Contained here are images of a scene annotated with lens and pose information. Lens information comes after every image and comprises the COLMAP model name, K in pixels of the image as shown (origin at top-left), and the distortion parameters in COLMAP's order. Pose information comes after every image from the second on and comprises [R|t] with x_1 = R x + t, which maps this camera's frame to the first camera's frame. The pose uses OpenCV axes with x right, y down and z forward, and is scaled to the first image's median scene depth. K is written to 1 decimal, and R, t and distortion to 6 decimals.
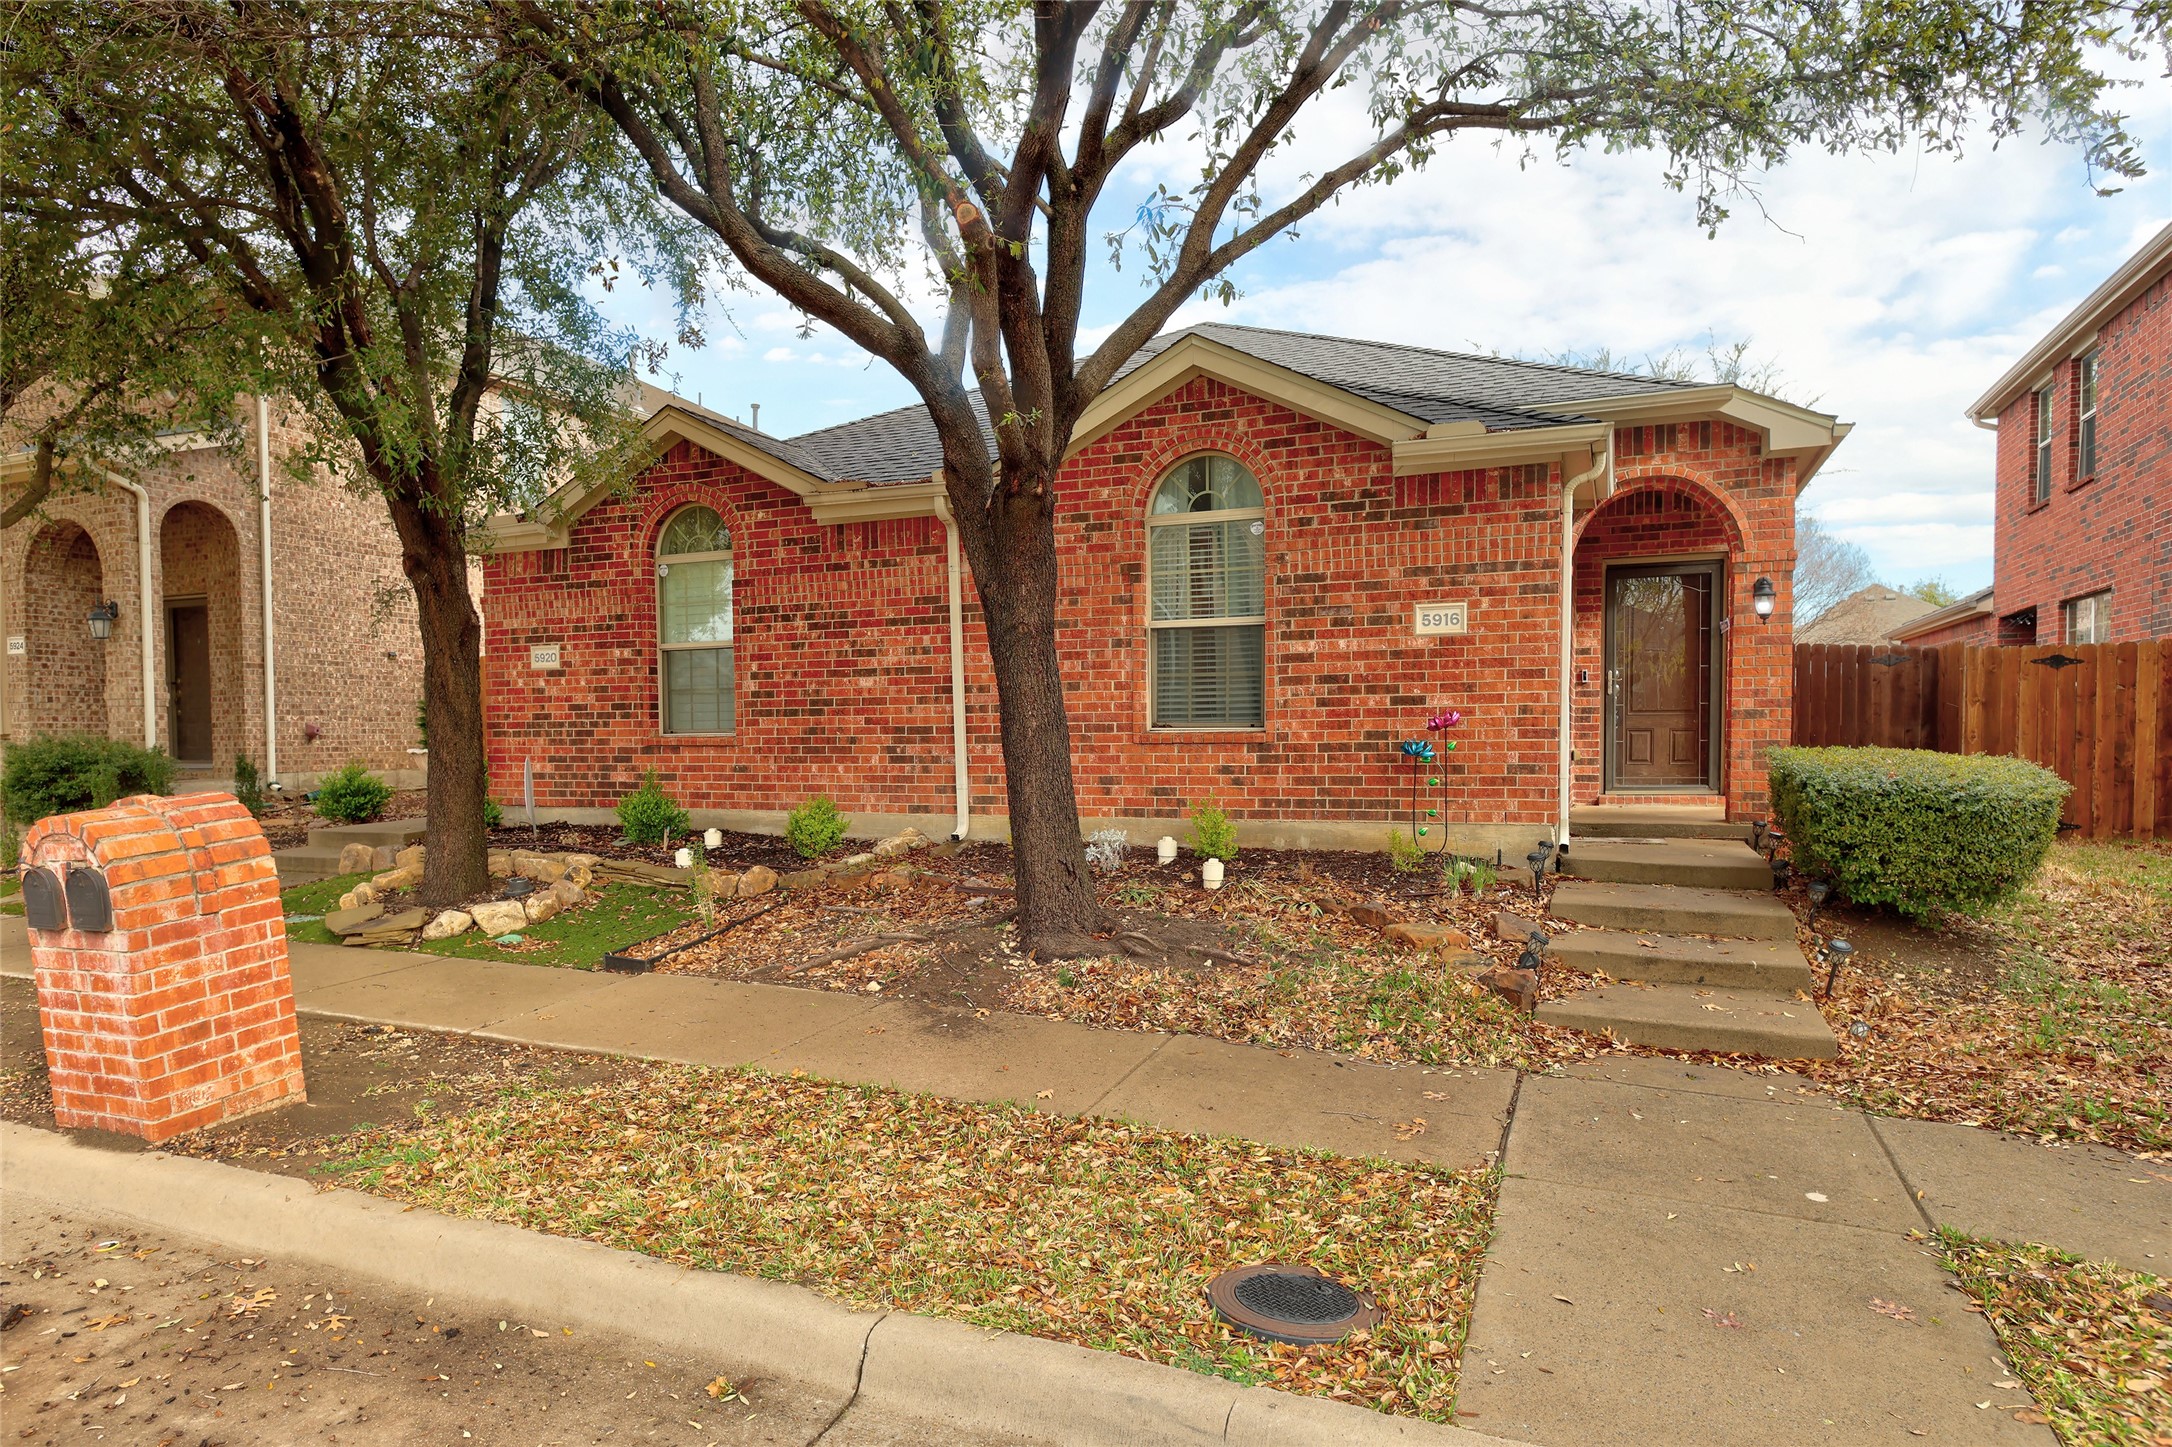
lens RADIAL K [[1288.9, 0, 1088.6], [0, 1288.9, 797.9], [0, 0, 1]] dist [-0.010634, 0.000792]
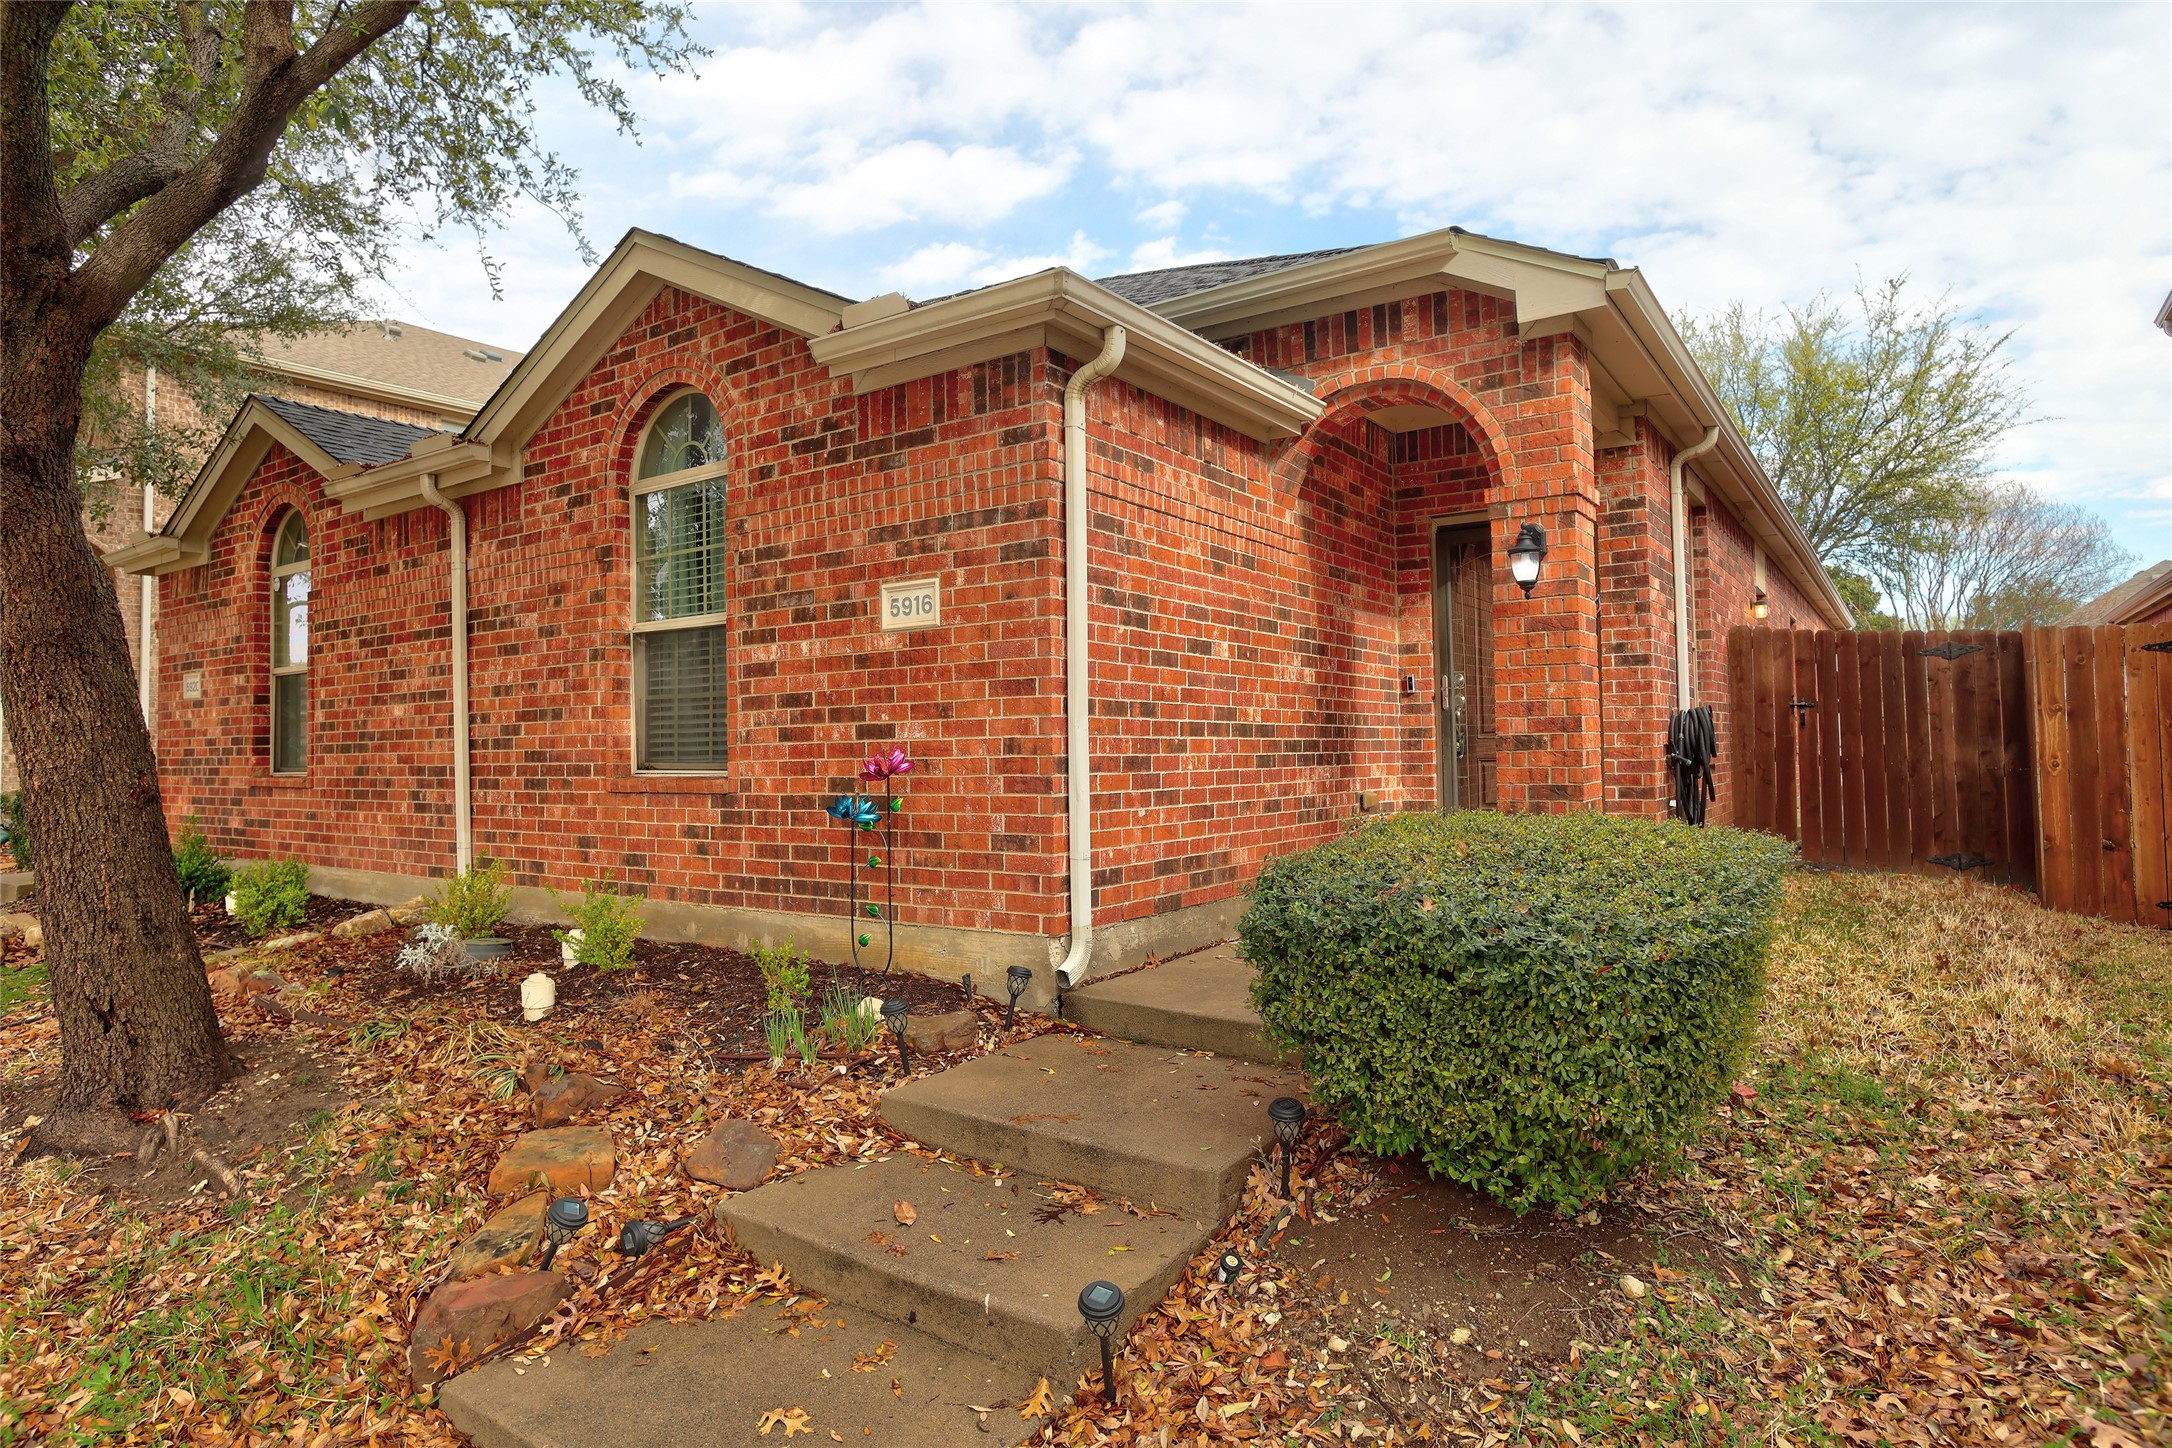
lens RADIAL K [[1251.1, 0, 1076.5], [0, 1251.1, 710.6], [0, 0, 1]] dist [-0.085178, 0.083289]
pose [[0.976236, -0.014685, -0.216210, 0.467780], [-0.001700, 0.997152, -0.075403, -0.037862], [0.216701, 0.073978, 0.973431, 0.398175]]
